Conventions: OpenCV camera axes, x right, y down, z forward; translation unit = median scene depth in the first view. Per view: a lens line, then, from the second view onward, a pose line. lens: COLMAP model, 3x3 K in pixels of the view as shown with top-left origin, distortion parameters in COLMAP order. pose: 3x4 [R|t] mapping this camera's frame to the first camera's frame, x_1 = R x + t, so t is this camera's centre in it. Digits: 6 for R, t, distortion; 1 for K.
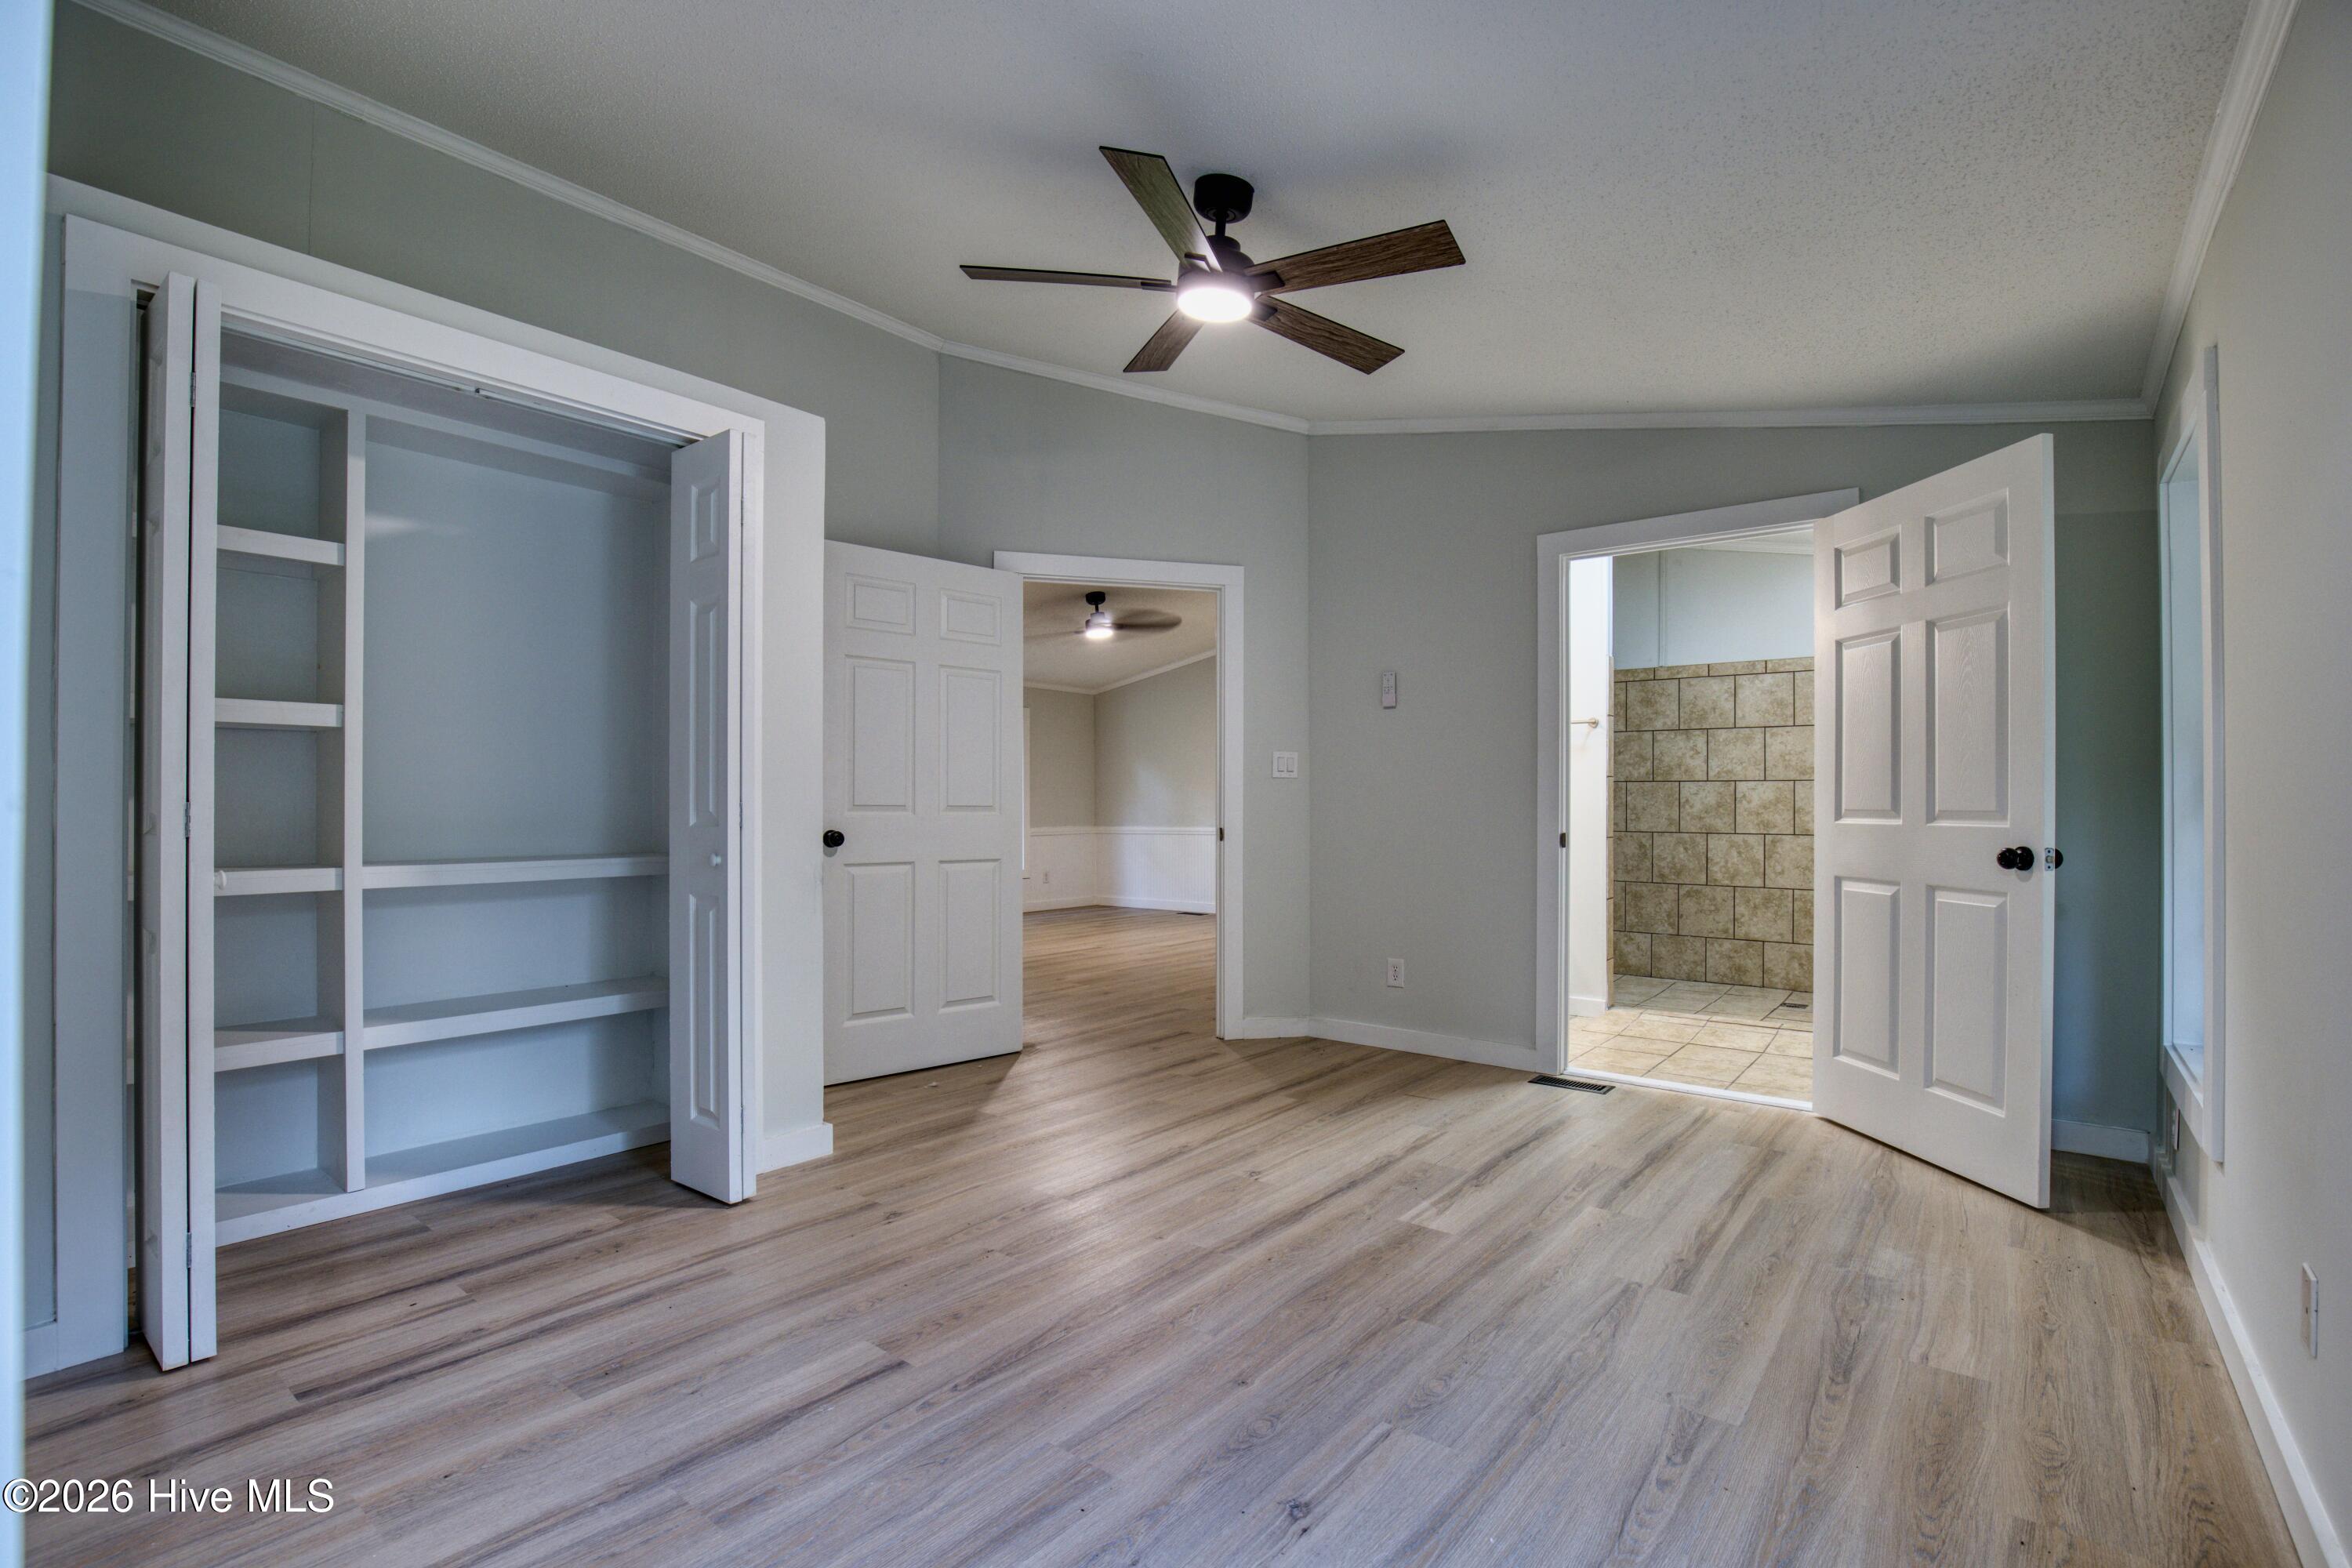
lens RADIAL K [[1077.5, 0, 1187.7], [0, 1077.5, 797.4], [0, 0, 1]] dist [-0.039142, 0.009148]
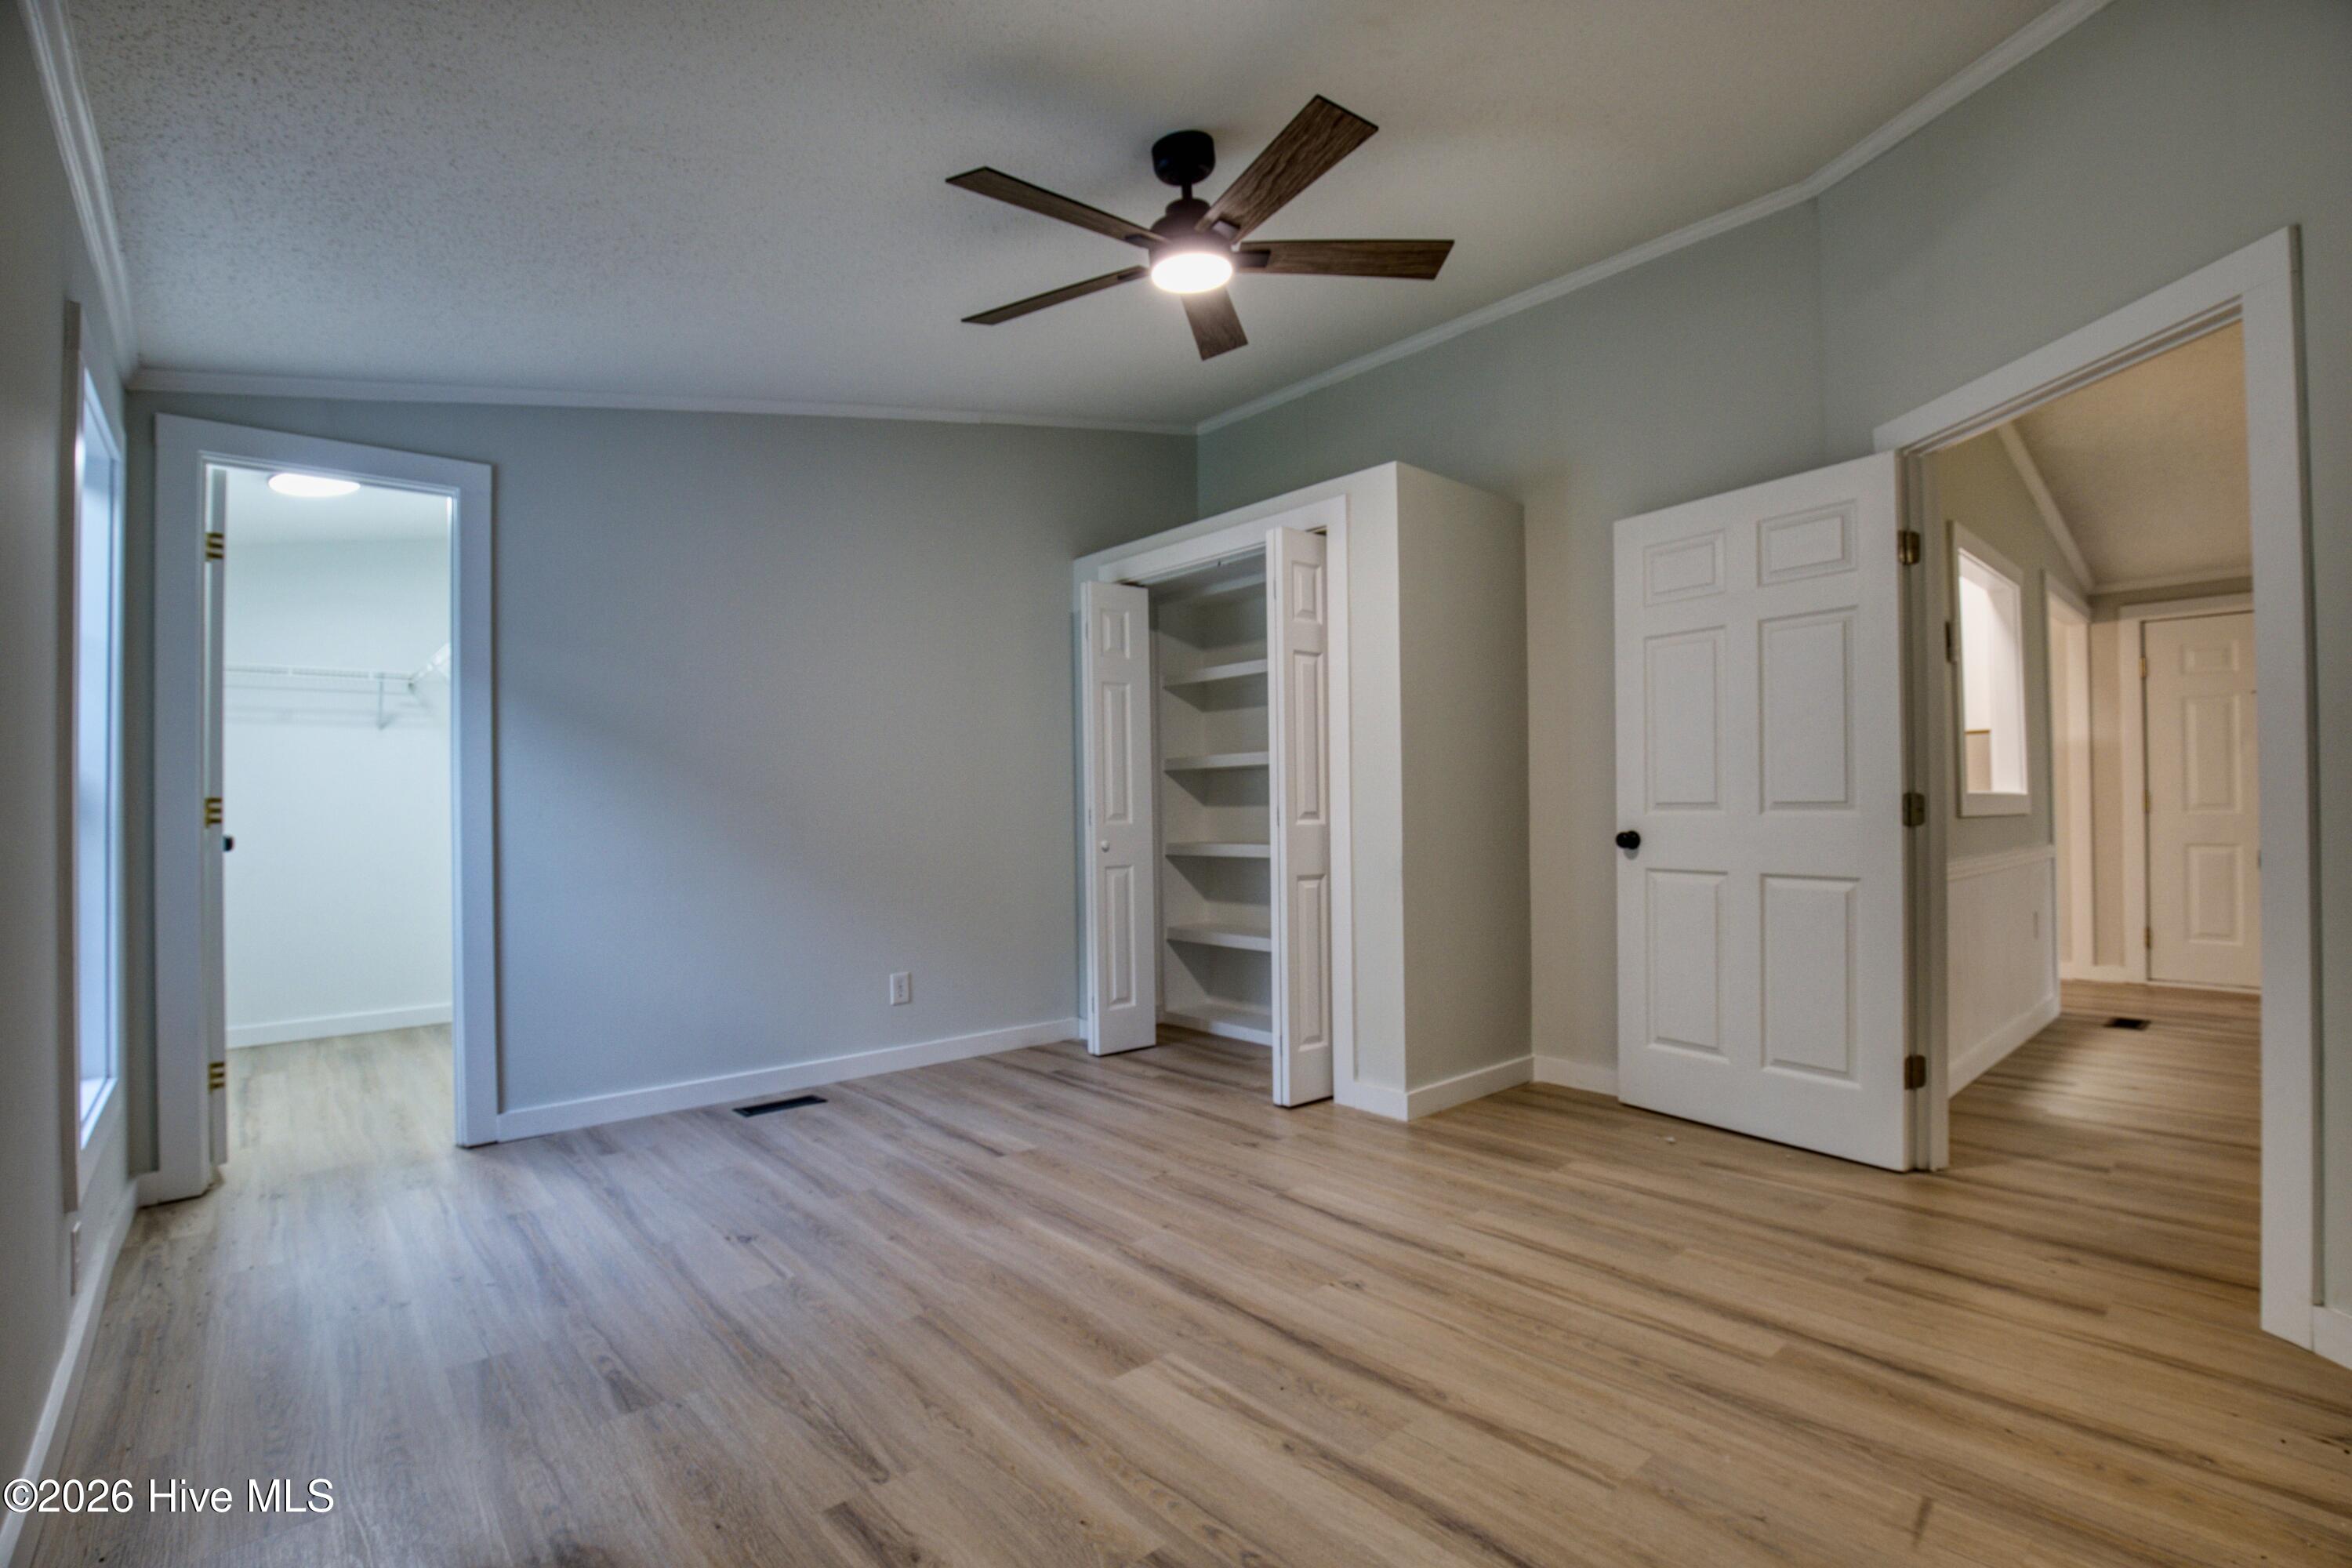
lens RADIAL K [[1077.5, 0, 1187.7], [0, 1077.5, 797.4], [0, 0, 1]] dist [-0.039142, 0.009148]
pose [[-0.178704, -0.012479, -0.983824, 1.036416], [0.017538, 0.999720, -0.015866, 0.017073], [0.983747, -0.020090, -0.178435, 1.273660]]
